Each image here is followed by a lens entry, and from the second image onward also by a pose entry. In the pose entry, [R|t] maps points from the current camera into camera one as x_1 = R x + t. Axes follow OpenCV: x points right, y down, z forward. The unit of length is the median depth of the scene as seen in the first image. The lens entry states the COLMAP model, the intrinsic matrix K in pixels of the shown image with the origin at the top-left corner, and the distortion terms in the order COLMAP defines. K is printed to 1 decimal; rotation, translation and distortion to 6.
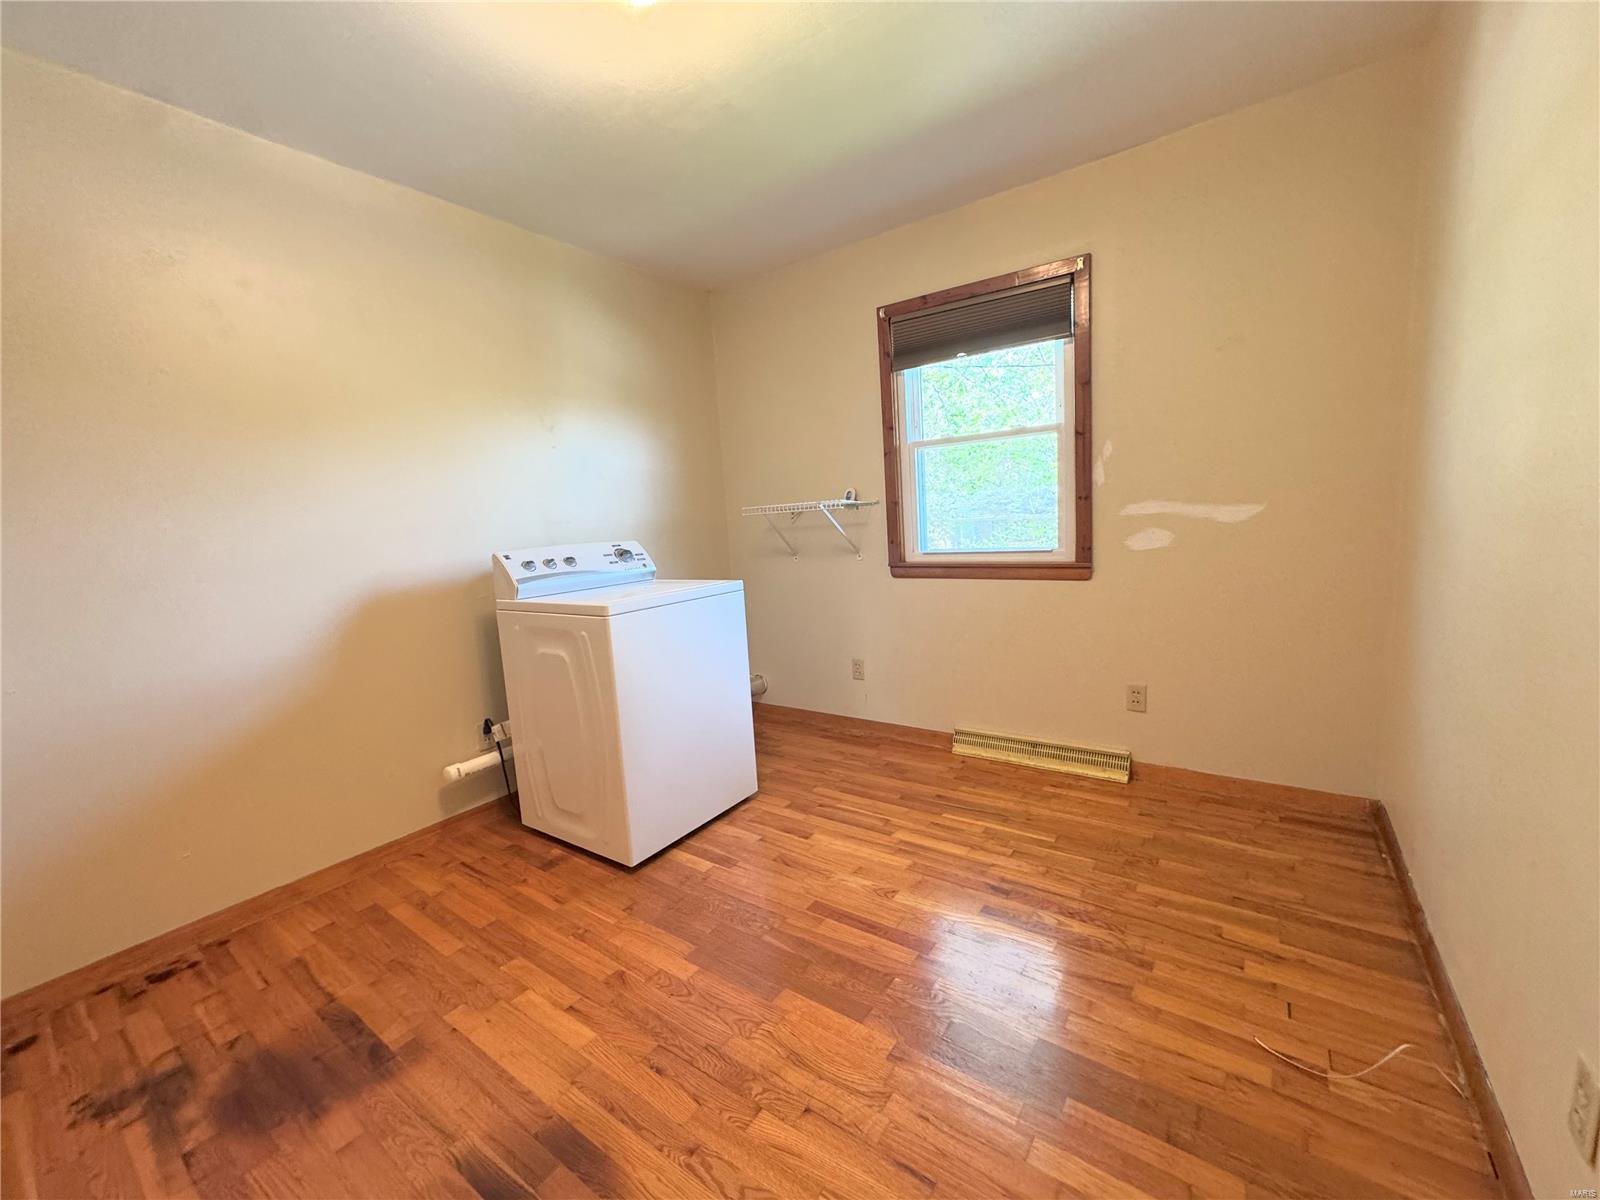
lens RADIAL K [[641.3, 0, 788.8], [0, 641.3, 598.4], [0, 0, 1]] dist [-0.001641, -0.000155]
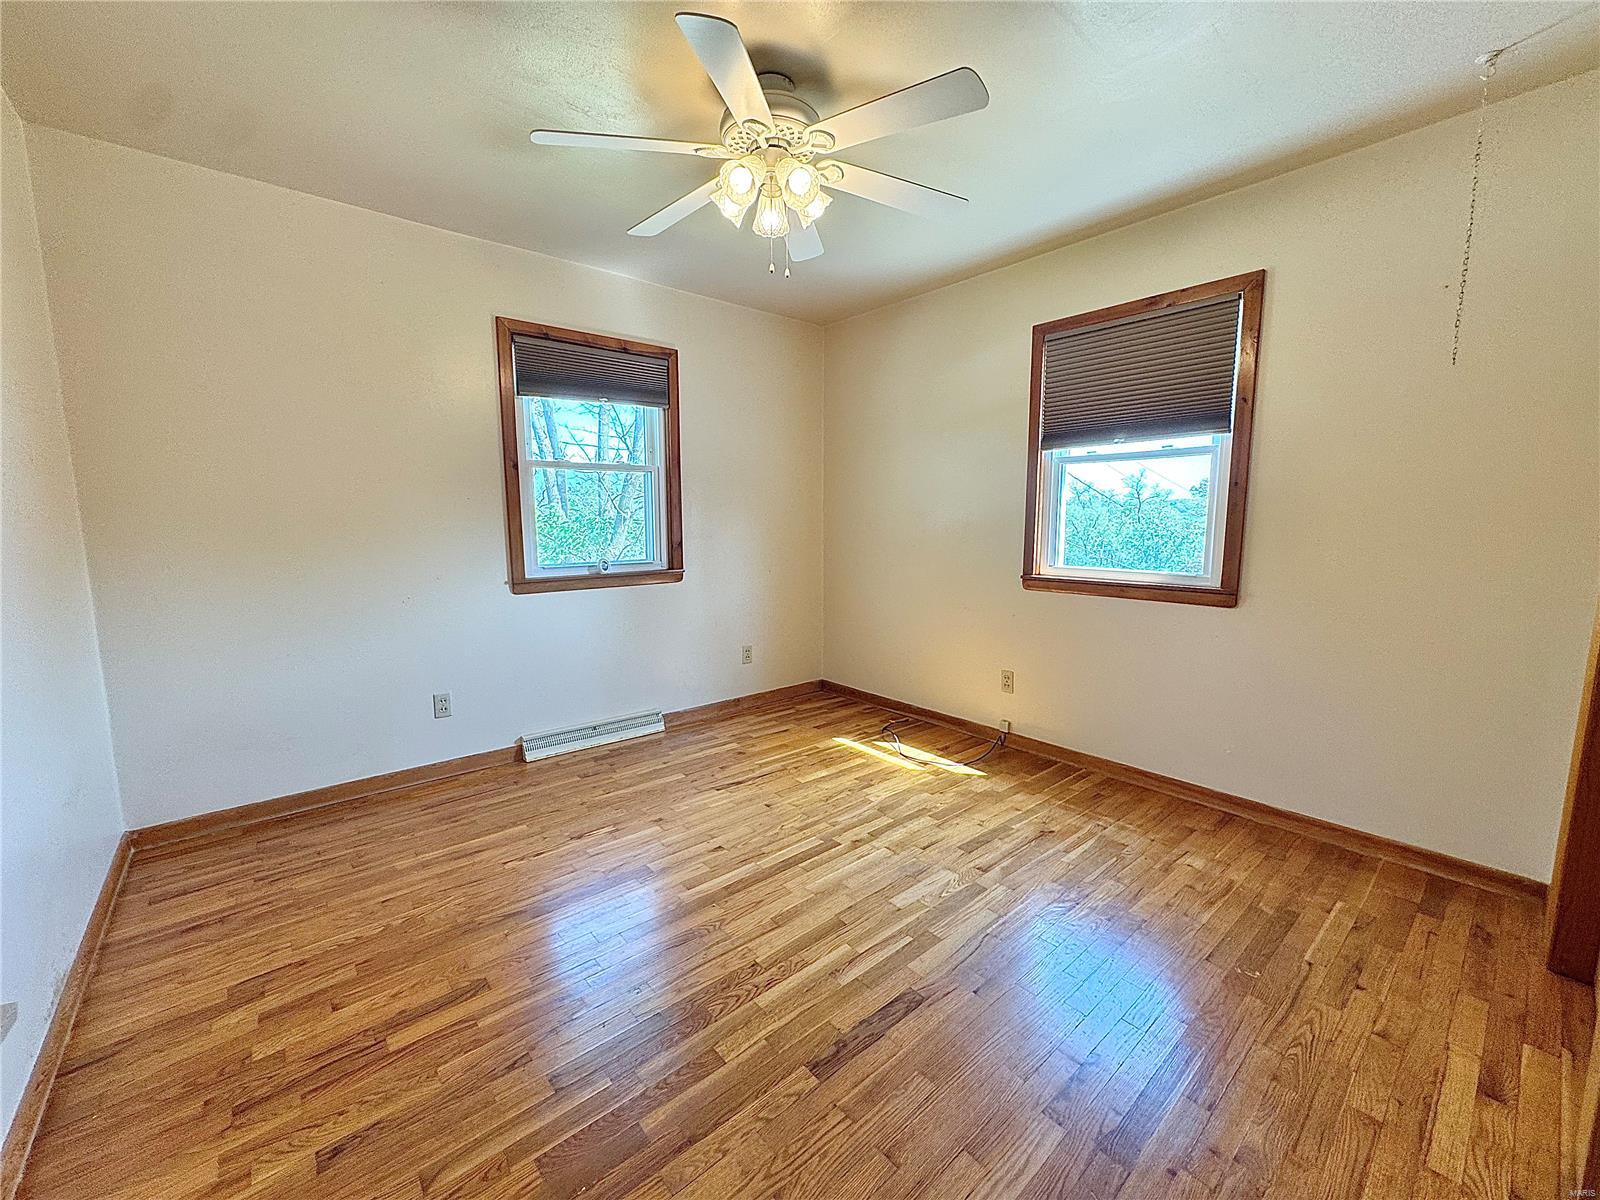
lens RADIAL K [[641.3, 0, 795.1], [0, 641.3, 598.1], [0, 0, 1]] dist [-0.001641, -0.000155]
pose [[0.239851, -0.076847, 0.967763, -0.705378], [0.098351, 0.993657, 0.054528, -0.040302], [-0.965815, 0.082102, 0.245887, 0.358140]]
